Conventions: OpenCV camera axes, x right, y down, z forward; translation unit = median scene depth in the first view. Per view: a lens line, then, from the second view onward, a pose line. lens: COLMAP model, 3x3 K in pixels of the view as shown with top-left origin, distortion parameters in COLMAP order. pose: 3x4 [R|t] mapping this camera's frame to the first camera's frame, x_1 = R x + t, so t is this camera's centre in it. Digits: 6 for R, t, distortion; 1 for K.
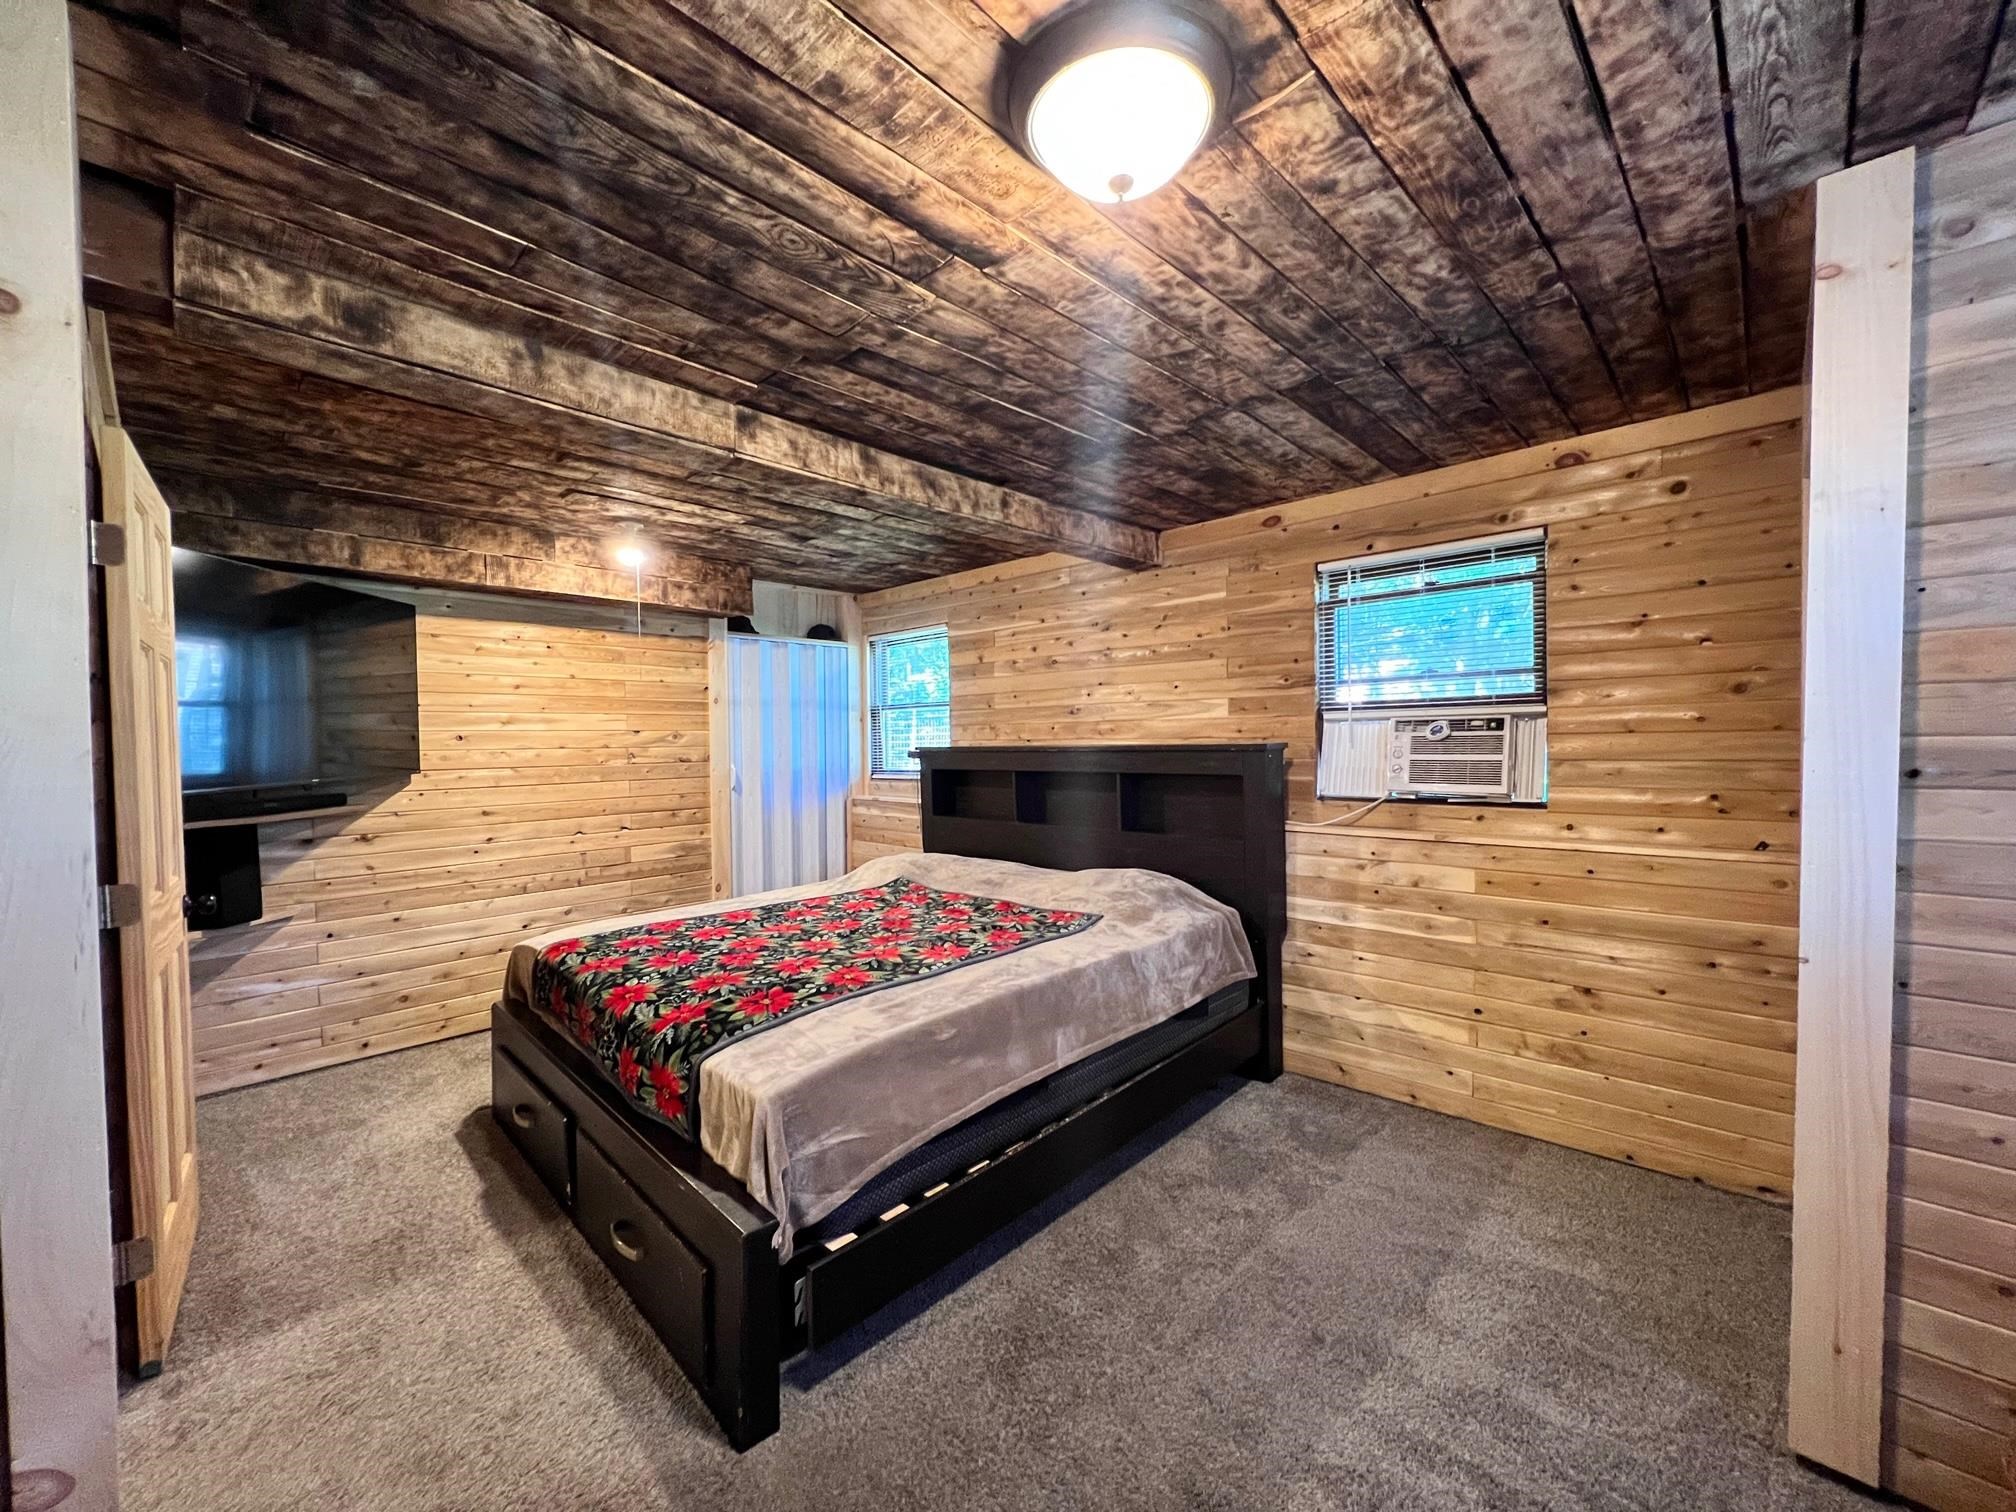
lens RADIAL K [[808.8, 0, 1007.2], [0, 808.8, 757.7], [0, 0, 1]] dist [-0.001353, 0.000433]
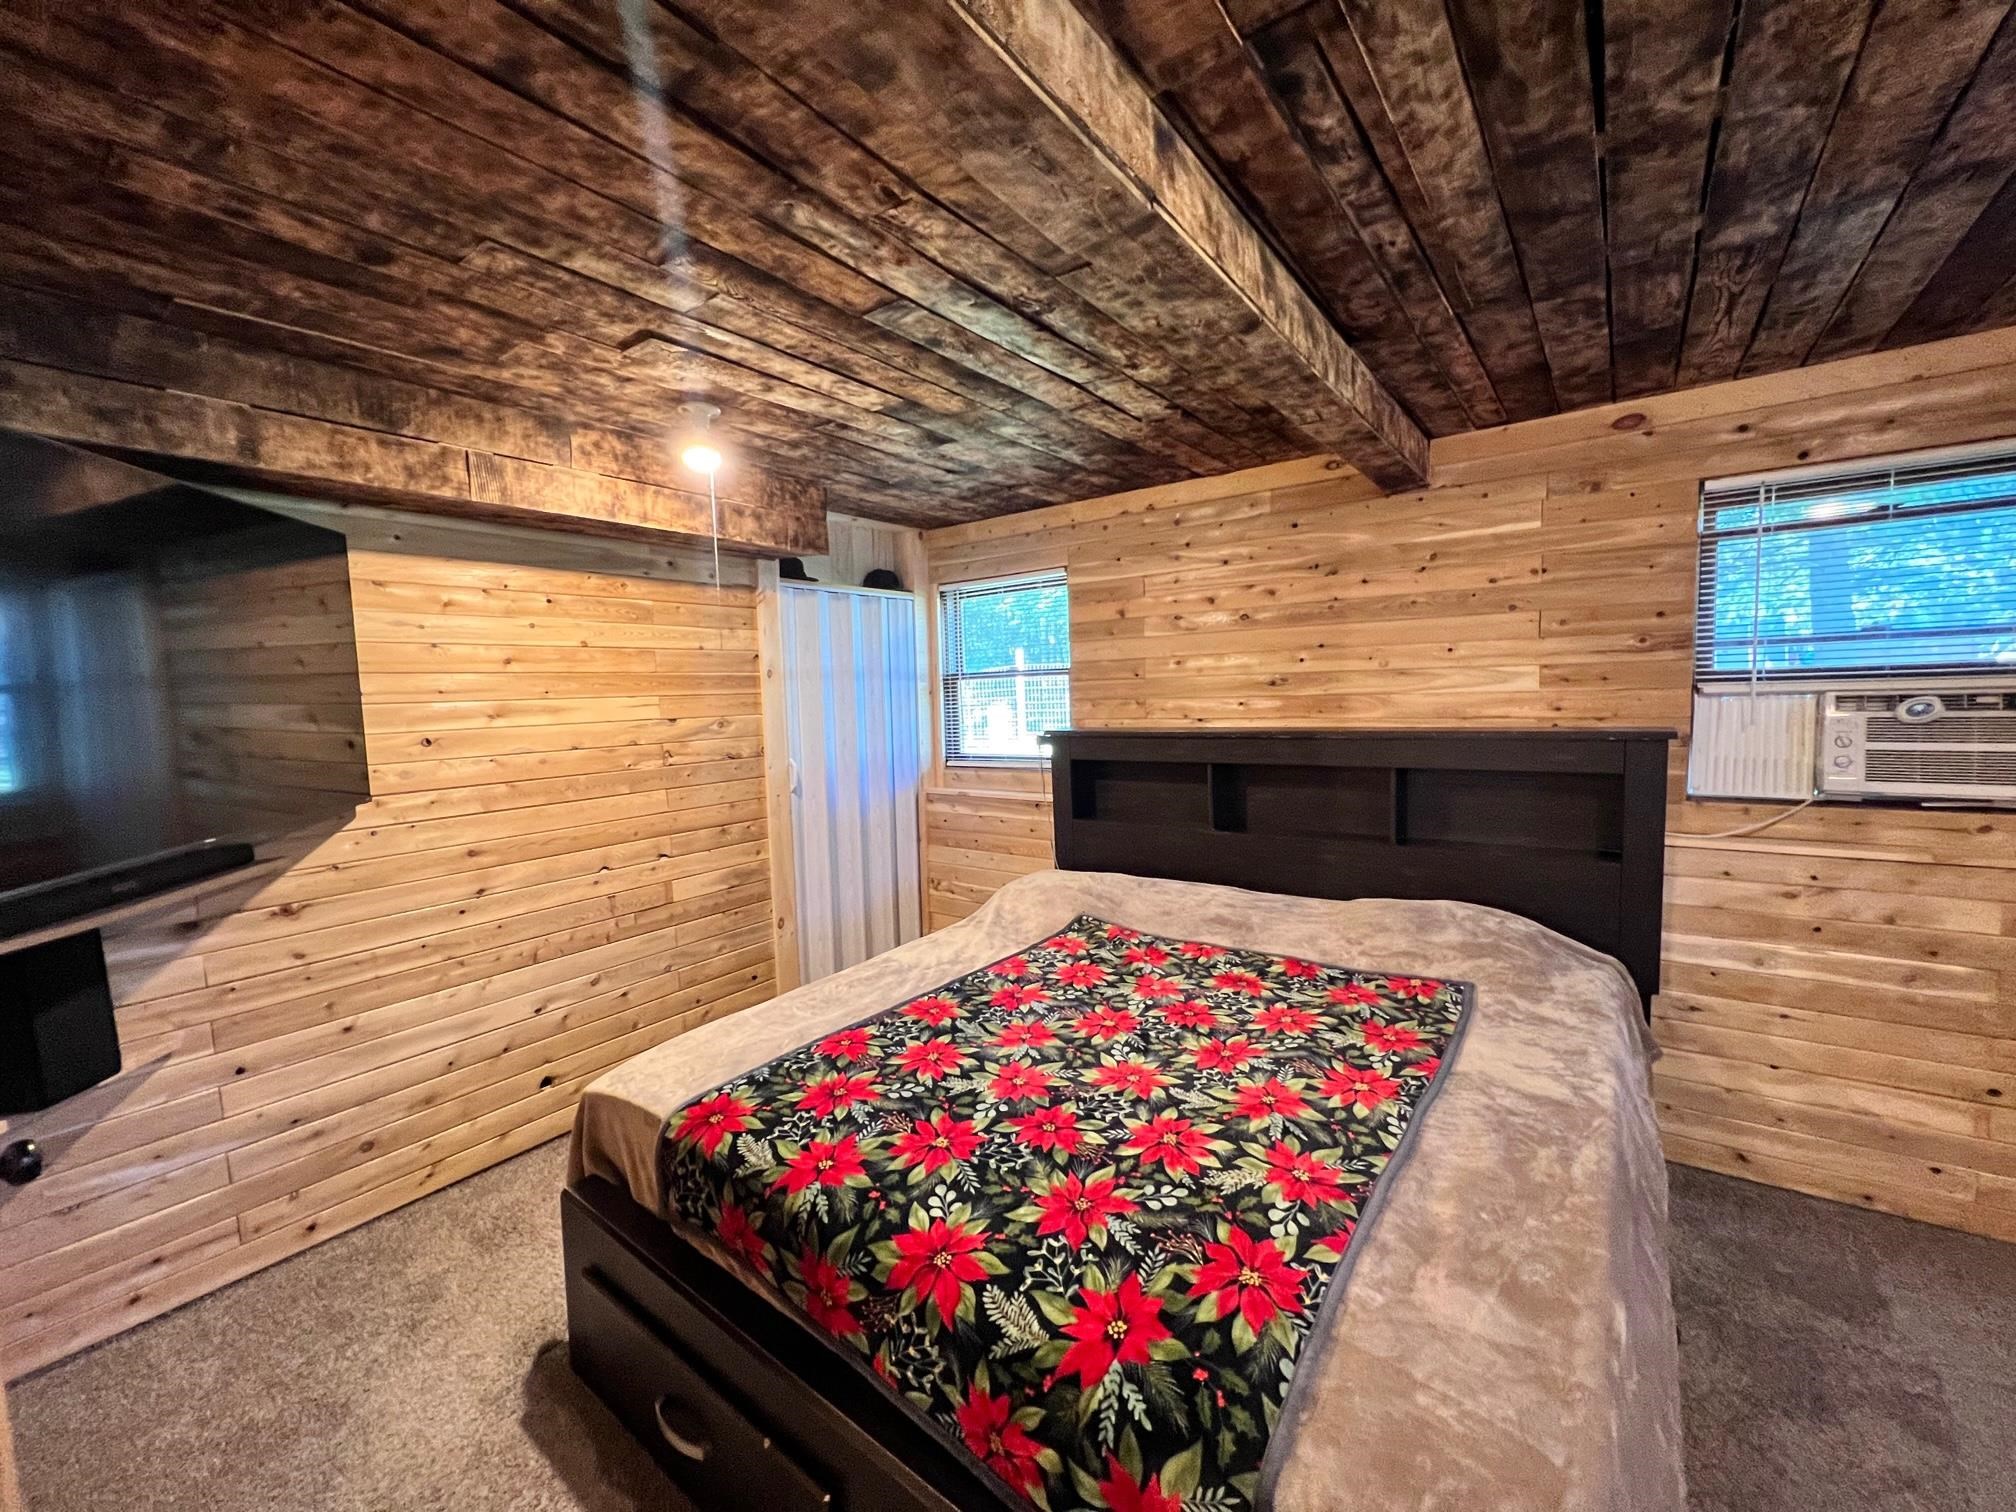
lens RADIAL K [[808.8, 0, 1006.3], [0, 808.8, 757.2], [0, 0, 1]] dist [-0.001353, 0.000433]
pose [[0.992189, -0.028876, 0.121360, -0.337551], [0.021763, 0.997989, 0.059531, -0.047351], [-0.122835, -0.056425, 0.990822, 0.341332]]
